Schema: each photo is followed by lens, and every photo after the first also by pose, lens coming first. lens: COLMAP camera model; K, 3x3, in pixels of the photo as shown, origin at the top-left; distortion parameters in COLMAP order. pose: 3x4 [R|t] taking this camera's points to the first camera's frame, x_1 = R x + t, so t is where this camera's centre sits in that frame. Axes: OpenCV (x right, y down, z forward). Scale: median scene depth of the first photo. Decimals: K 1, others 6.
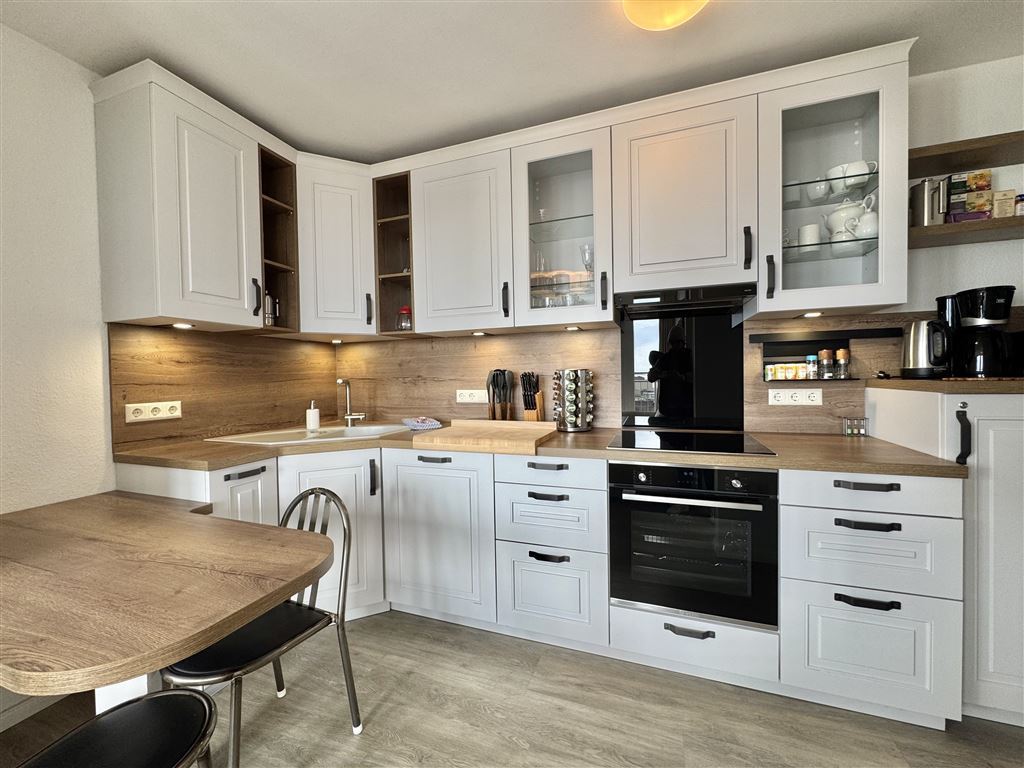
lens RADIAL K [[407.6, 0, 513.7], [0, 407.6, 384.1], [0, 0, 1]] dist [-0.000058, -0.000226]
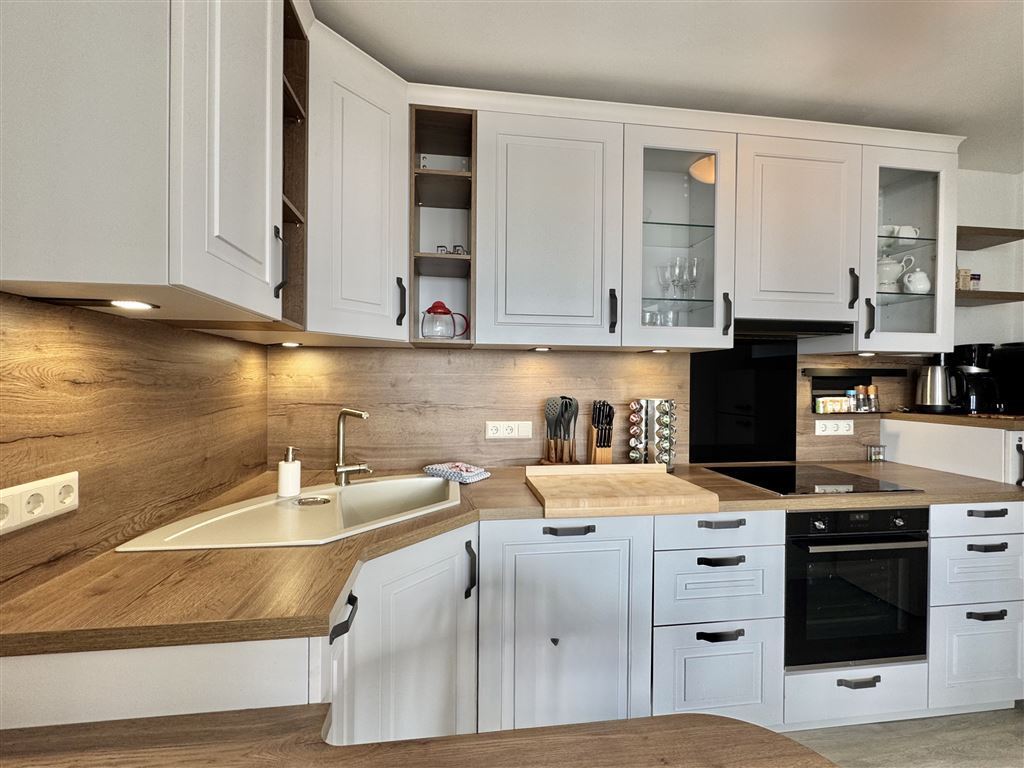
lens RADIAL K [[441.9, 0, 509.6], [0, 441.9, 385.0], [0, 0, 1]] dist [-0.002427, 0.000497]
pose [[0.885623, 0.020241, 0.463964, -0.645270], [-0.012383, 0.999724, -0.019978, -0.049207], [-0.464240, 0.011947, 0.885629, 0.370068]]
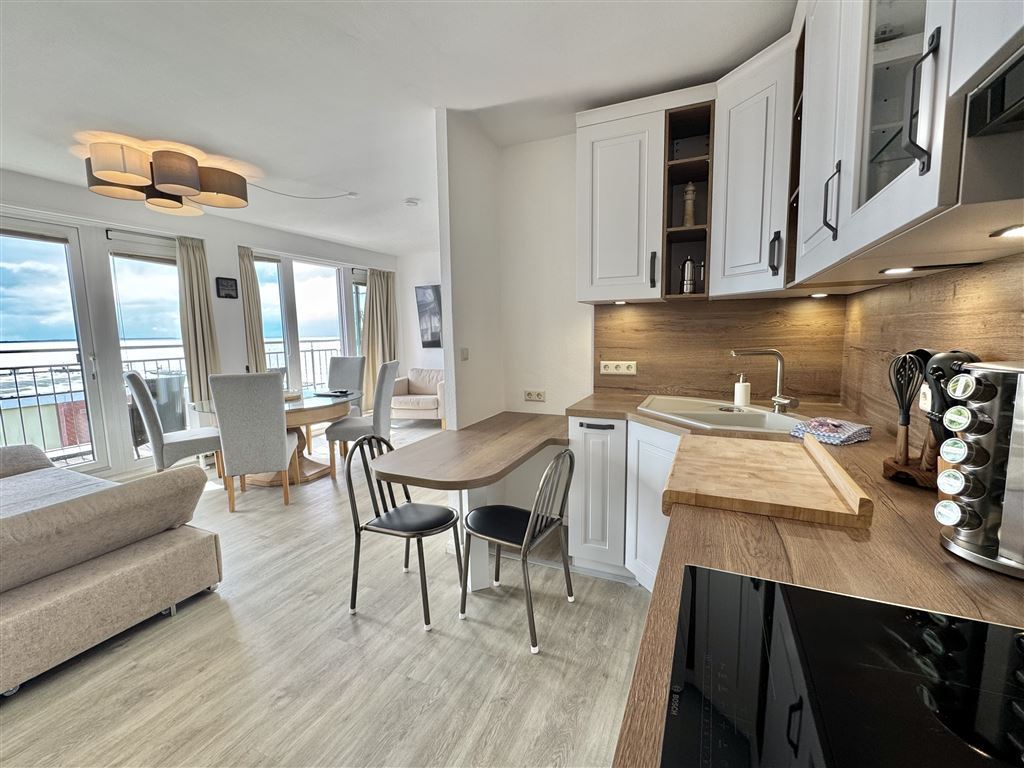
lens RADIAL K [[441.9, 0, 510.8], [0, 441.9, 384.1], [0, 0, 1]] dist [-0.002427, 0.000497]
pose [[-0.083347, 0.136727, -0.987096, 0.583769], [-0.004651, 0.990479, 0.137588, -0.077067], [0.996510, 0.016058, -0.081918, 0.749433]]
